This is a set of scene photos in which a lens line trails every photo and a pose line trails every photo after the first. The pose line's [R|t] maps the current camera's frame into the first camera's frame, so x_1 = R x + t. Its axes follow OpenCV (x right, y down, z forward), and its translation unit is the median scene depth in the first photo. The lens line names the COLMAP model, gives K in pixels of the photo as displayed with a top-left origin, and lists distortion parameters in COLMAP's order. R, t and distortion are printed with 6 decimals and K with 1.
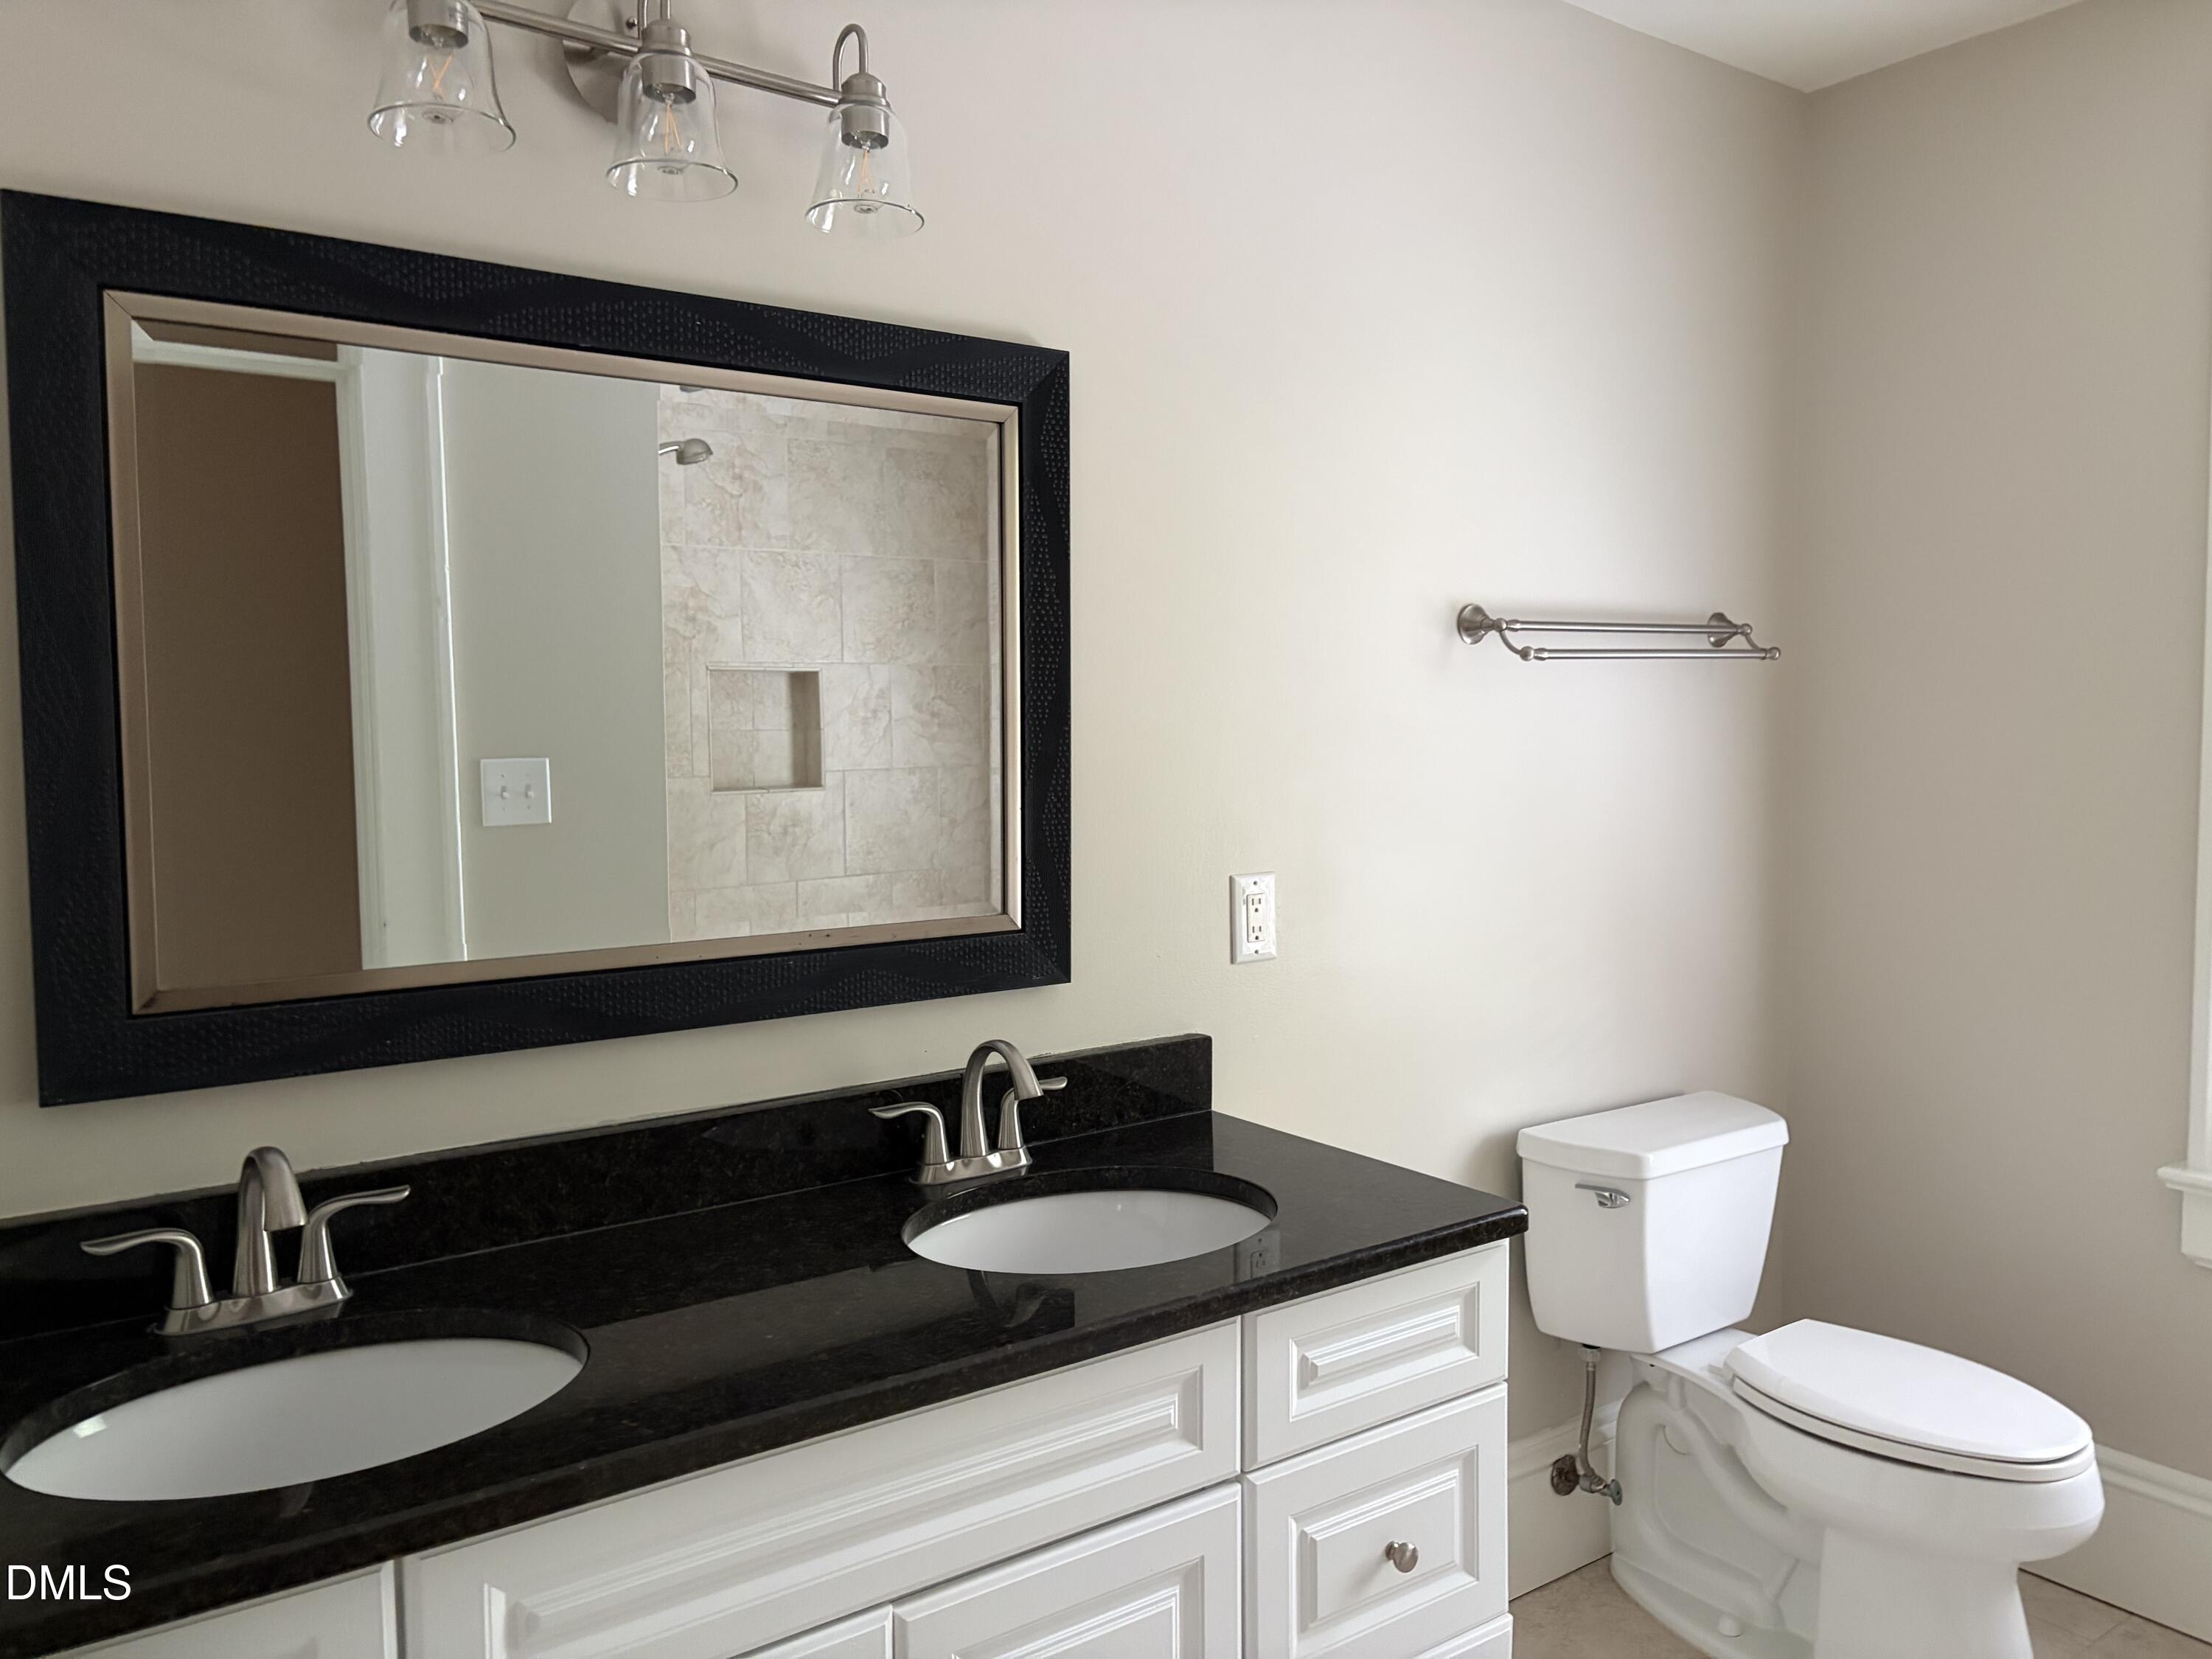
lens RADIAL K [[1650.2, 0, 1107.6], [0, 1650.2, 817.4], [0, 0, 1]] dist [0.083341, -0.084892]
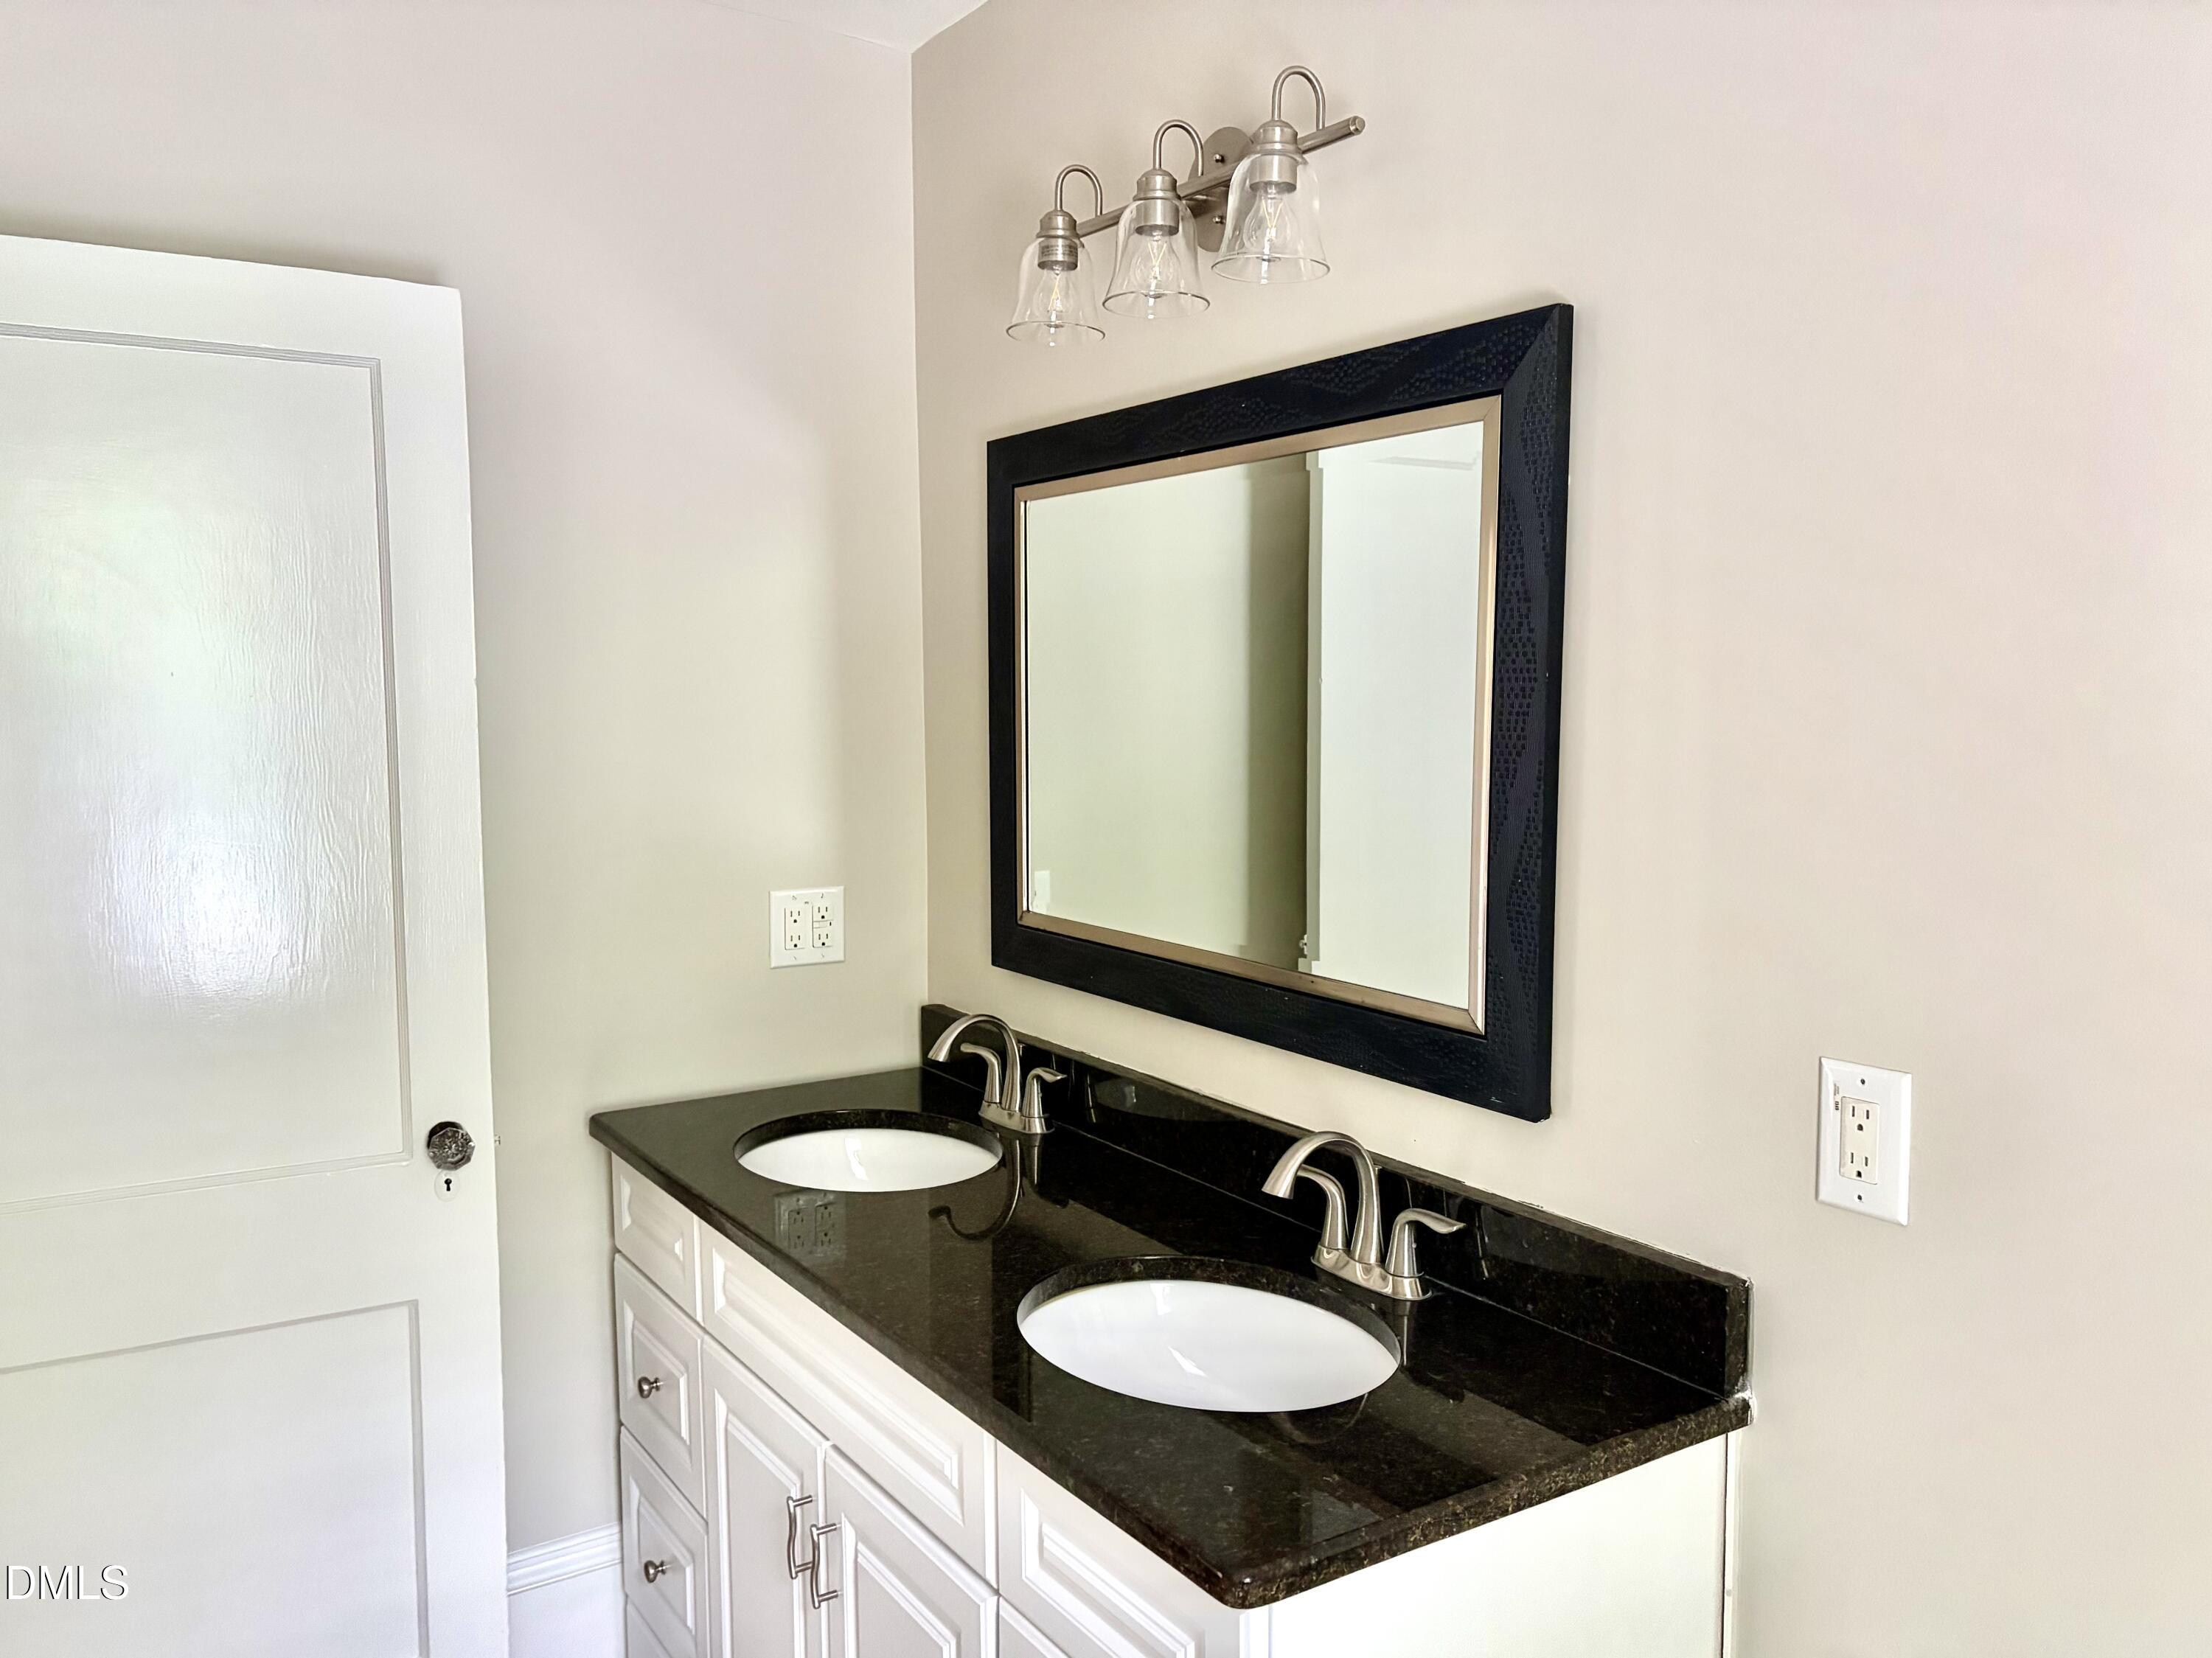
lens RADIAL K [[1650.1, 0, 1107.6], [0, 1650.1, 816.9], [0, 0, 1]] dist [0.083341, -0.084892]
pose [[-0.024592, 0.098270, -0.994856, 0.763027], [-0.051232, 0.993725, 0.099425, -0.112368], [0.998384, 0.053414, -0.019403, 0.822365]]
